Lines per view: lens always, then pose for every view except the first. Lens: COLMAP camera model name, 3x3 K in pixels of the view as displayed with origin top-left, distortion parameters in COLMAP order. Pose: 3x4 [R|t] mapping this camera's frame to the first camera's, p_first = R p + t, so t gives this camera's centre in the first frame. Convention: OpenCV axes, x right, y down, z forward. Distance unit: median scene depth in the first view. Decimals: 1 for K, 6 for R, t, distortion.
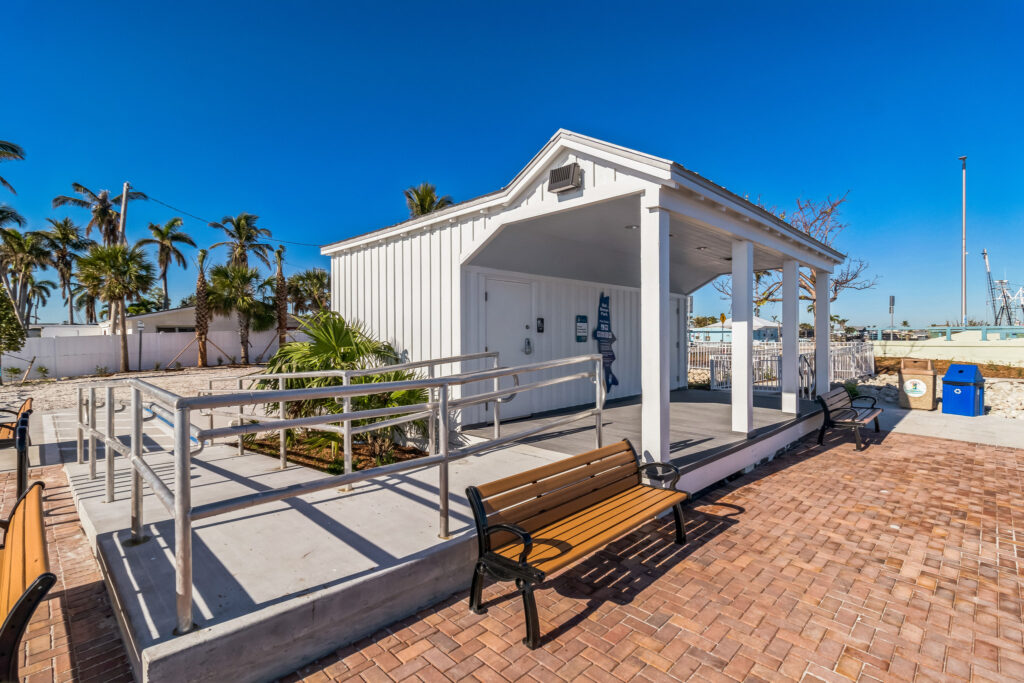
lens RADIAL K [[477.6, 0, 513.1], [0, 477.6, 338.2], [0, 0, 1]] dist [0.005004, 0.000546]
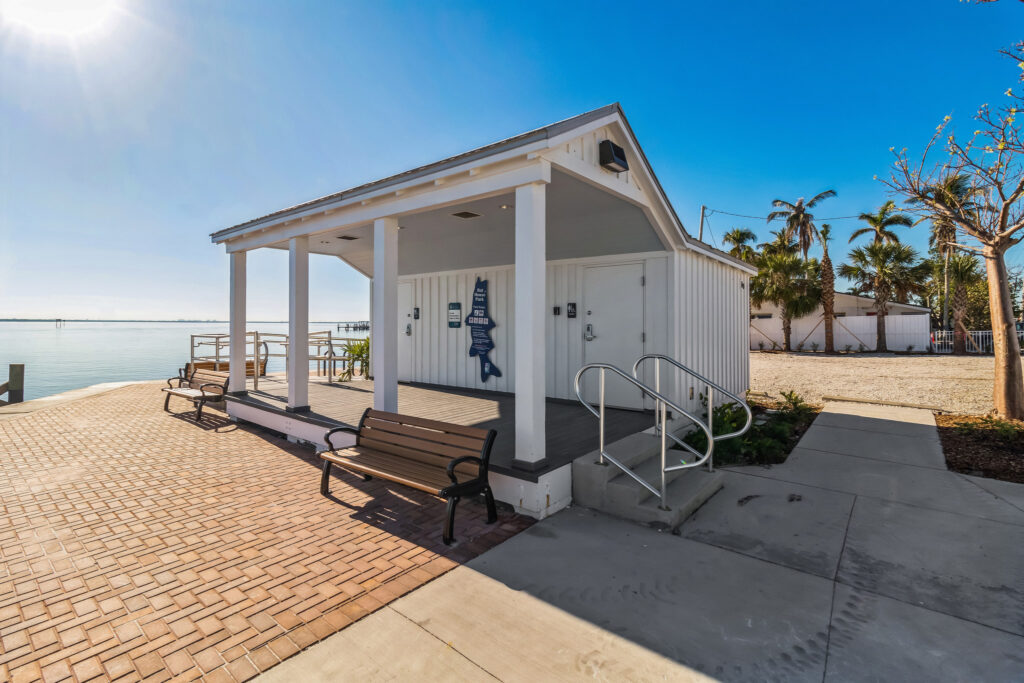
lens RADIAL K [[477.6, 0, 516.9], [0, 477.6, 331.1], [0, 0, 1]] dist [0.005004, 0.000546]
pose [[0.097784, 0.015907, -0.995081, 1.150151], [-0.004862, 0.999868, 0.015506, -0.001419], [0.995196, 0.003322, 0.097848, 0.973979]]
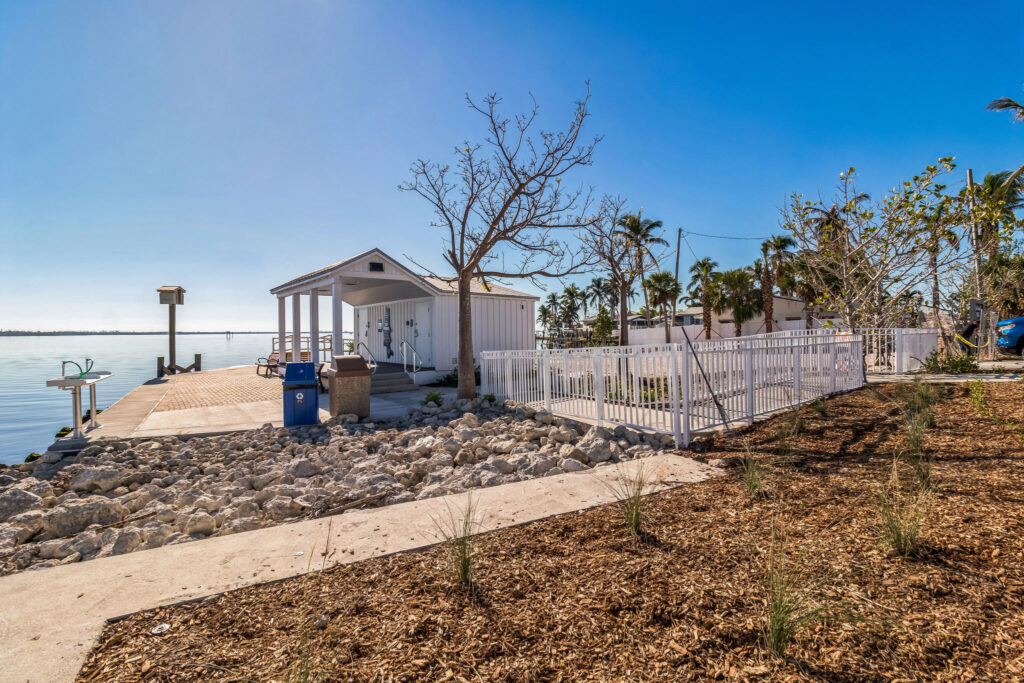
lens RADIAL K [[477.6, 0, 510.7], [0, 477.6, 339.7], [0, 0, 1]] dist [0.005004, 0.000546]
pose [[-0.129320, 0.017136, -0.991455, 2.035777], [0.005715, 0.999847, 0.016535, 0.009923], [0.991586, -0.003528, -0.129398, 1.736839]]
